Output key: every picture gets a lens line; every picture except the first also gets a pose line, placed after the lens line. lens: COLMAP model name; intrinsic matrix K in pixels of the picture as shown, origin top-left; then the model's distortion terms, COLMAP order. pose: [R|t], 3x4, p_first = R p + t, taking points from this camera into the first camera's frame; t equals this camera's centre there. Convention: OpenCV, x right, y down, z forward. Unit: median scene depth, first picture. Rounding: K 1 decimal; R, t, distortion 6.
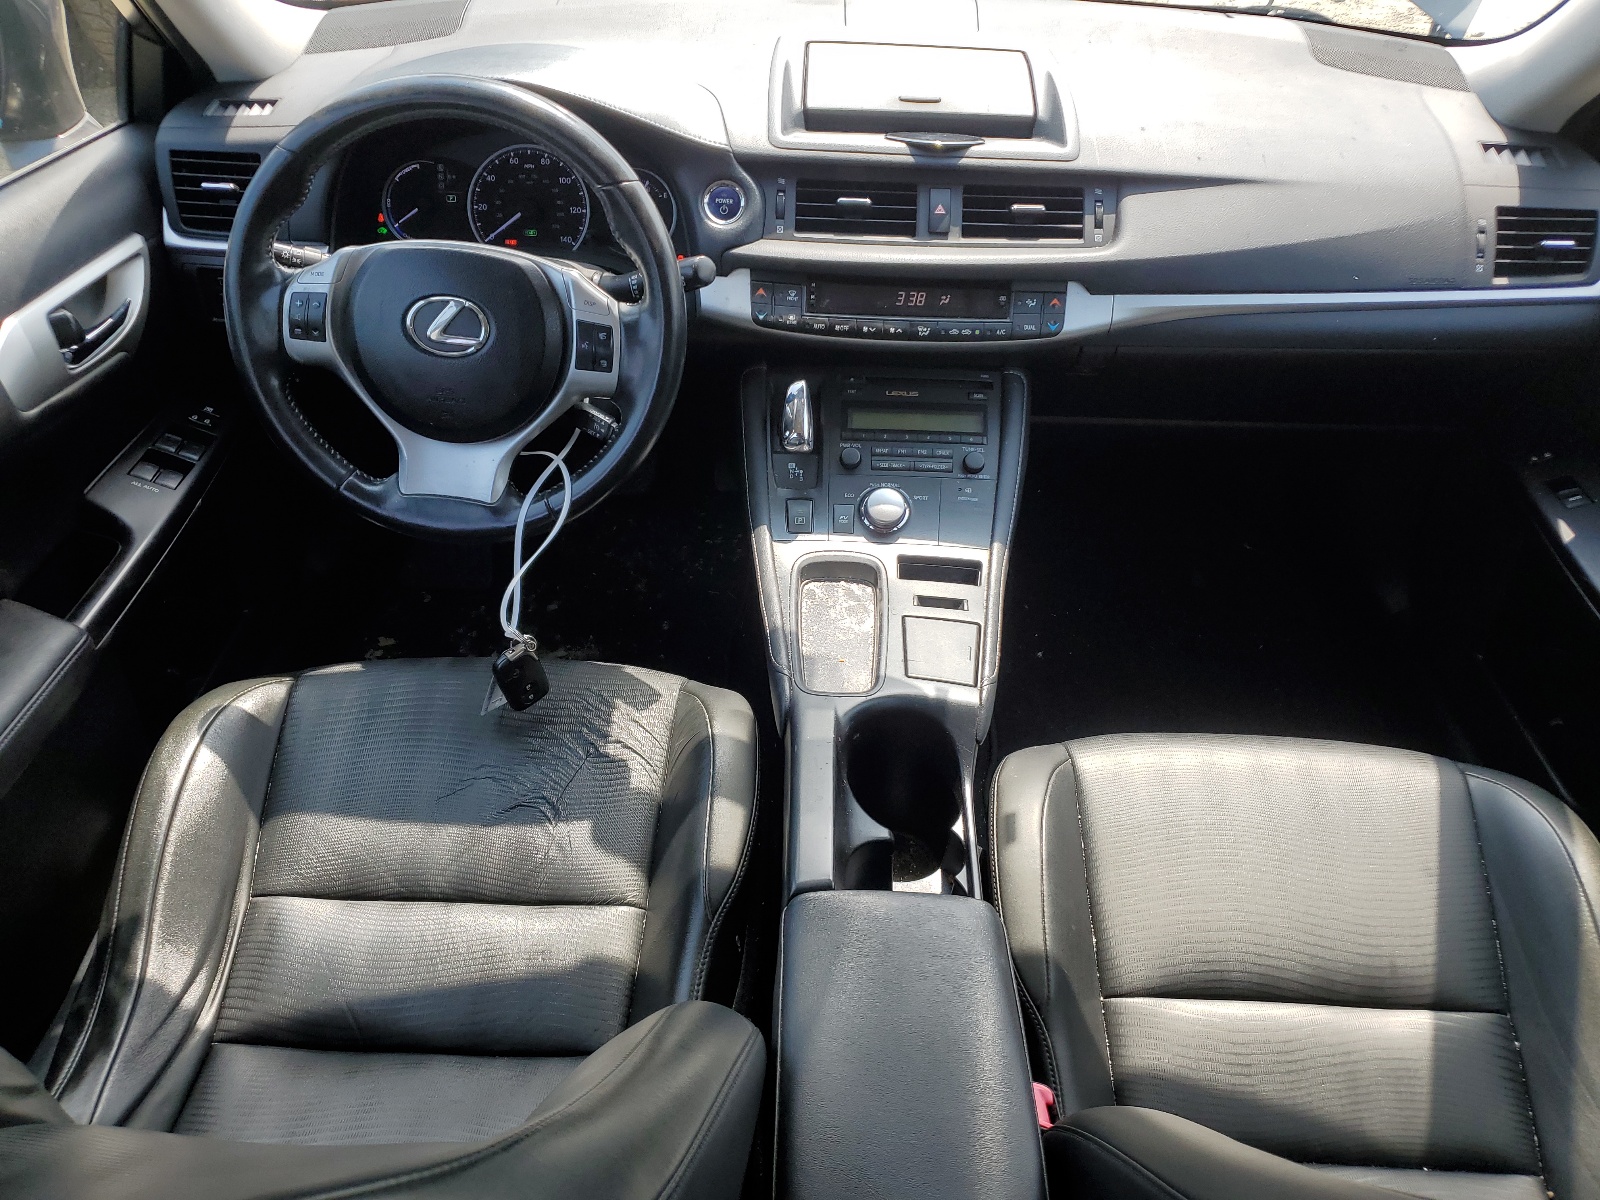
lens RADIAL K [[1212.3, 0, 799.8], [0, 1212.3, 600.5], [0, 0, 1]] dist [0.003450, -0.000214]
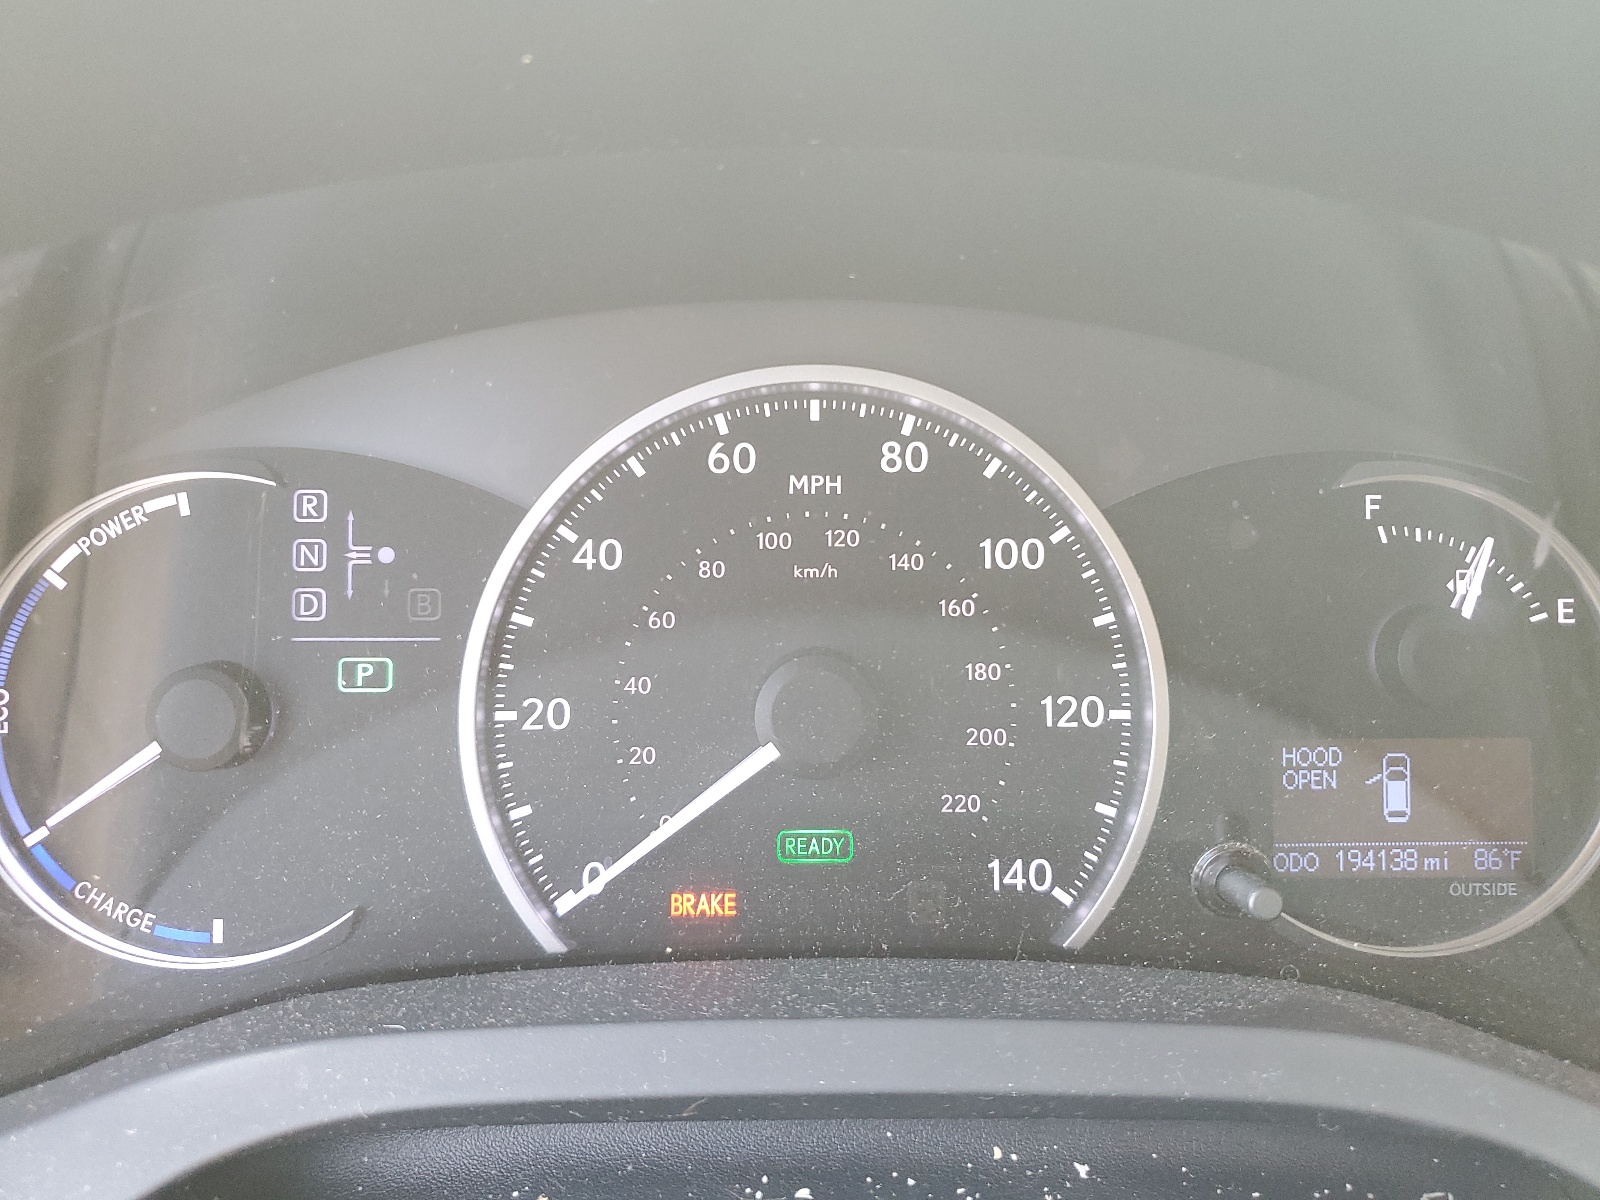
lens RADIAL K [[1212.3, 0, 800.1], [0, 1212.3, 599.8], [0, 0, 1]] dist [0.003450, -0.000214]
pose [[0.998108, -0.034123, 0.051148, -0.234288], [0.045371, 0.970173, -0.238132, -0.298298], [-0.041497, 0.240002, 0.969885, 0.828724]]
